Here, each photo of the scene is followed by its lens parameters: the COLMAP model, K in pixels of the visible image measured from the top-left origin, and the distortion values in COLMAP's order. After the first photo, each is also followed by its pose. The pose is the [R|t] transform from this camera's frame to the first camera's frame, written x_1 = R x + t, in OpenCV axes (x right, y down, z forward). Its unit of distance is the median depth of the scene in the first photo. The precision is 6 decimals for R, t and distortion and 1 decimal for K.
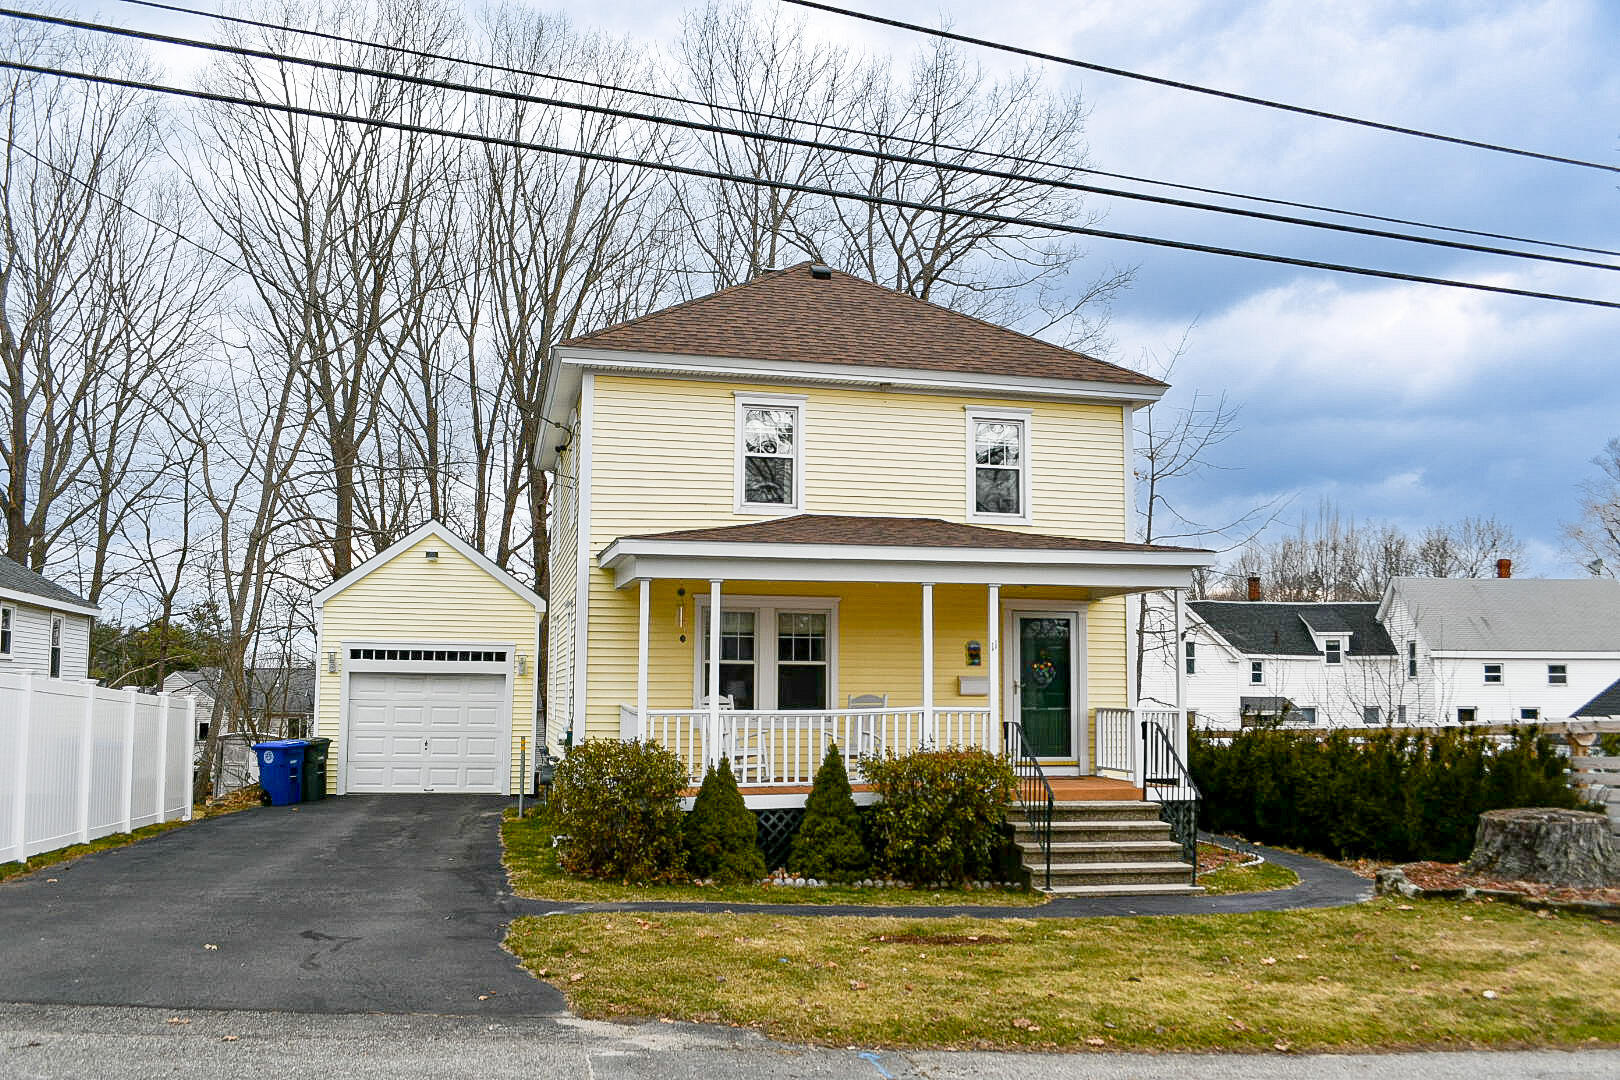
lens RADIAL K [[1471.3, 0, 809.6], [0, 1471.3, 538.0], [0, 0, 1]] dist [-0.017945, 0.000000]
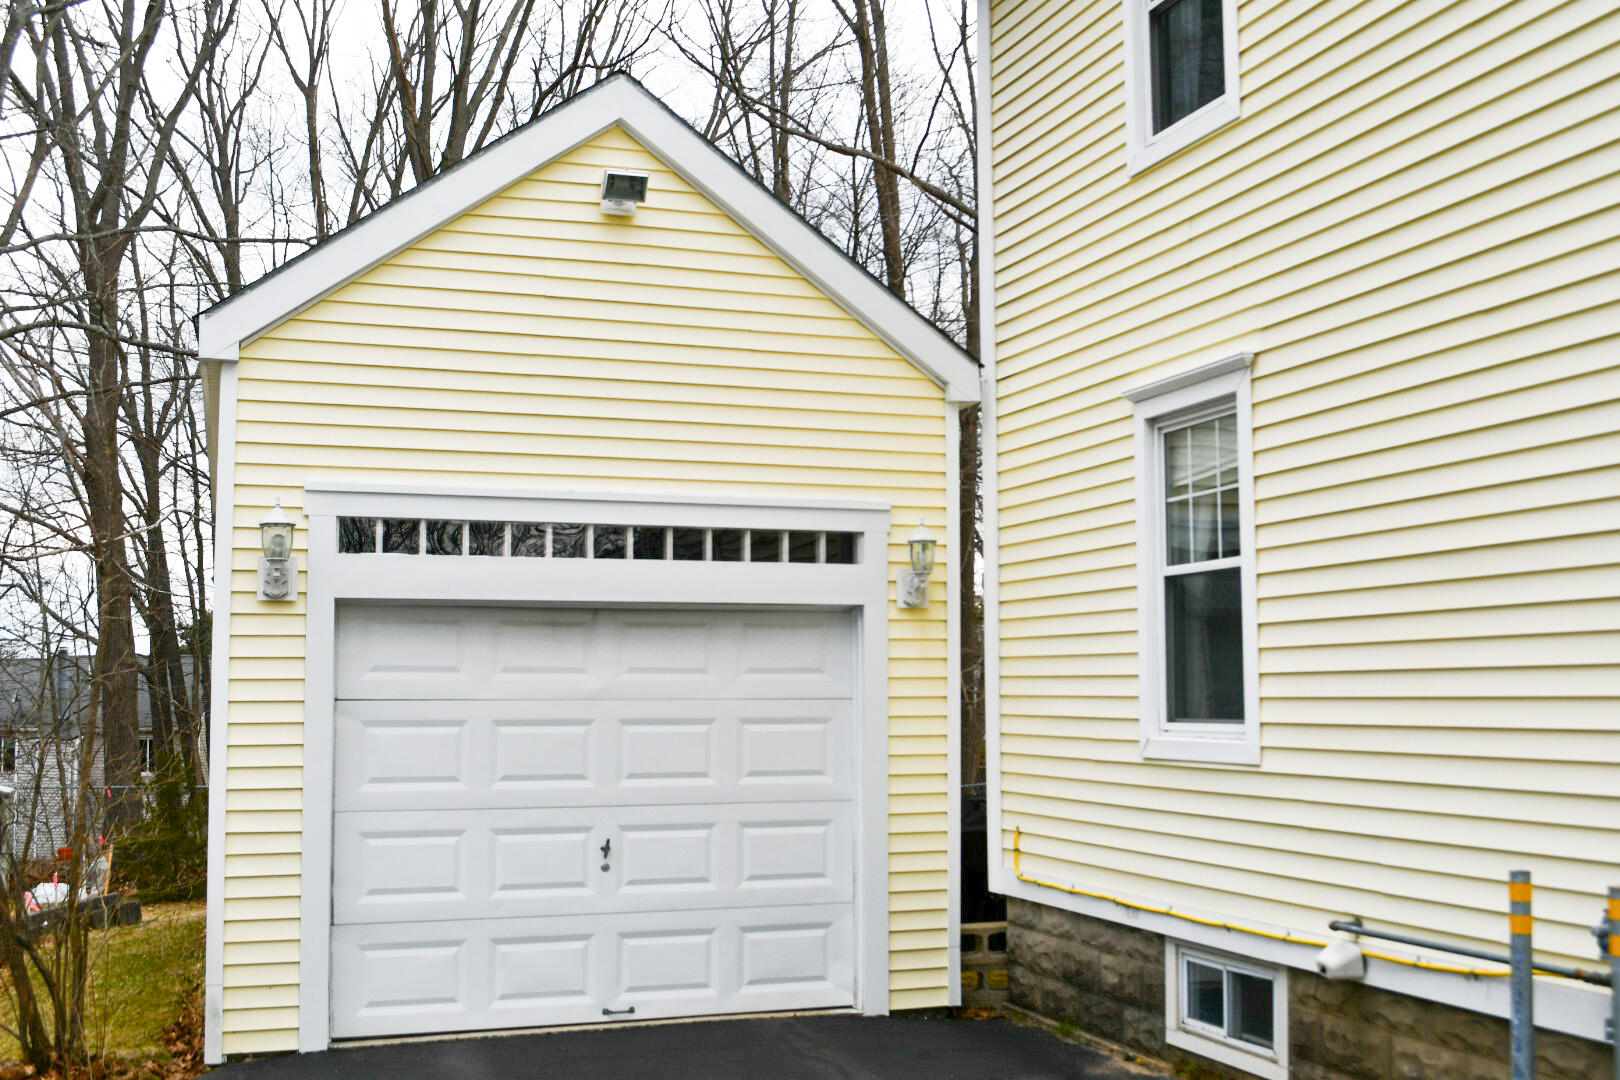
lens RADIAL K [[1682.5, 0, 810.7], [0, 1682.5, 542.5], [0, 0, 1]] dist [0.019427, 0.000000]
pose [[0.992487, -0.002904, 0.122320, -0.258660], [-0.000007, 0.999717, 0.023788, 0.071660], [-0.122354, -0.023610, 0.992206, 0.662550]]
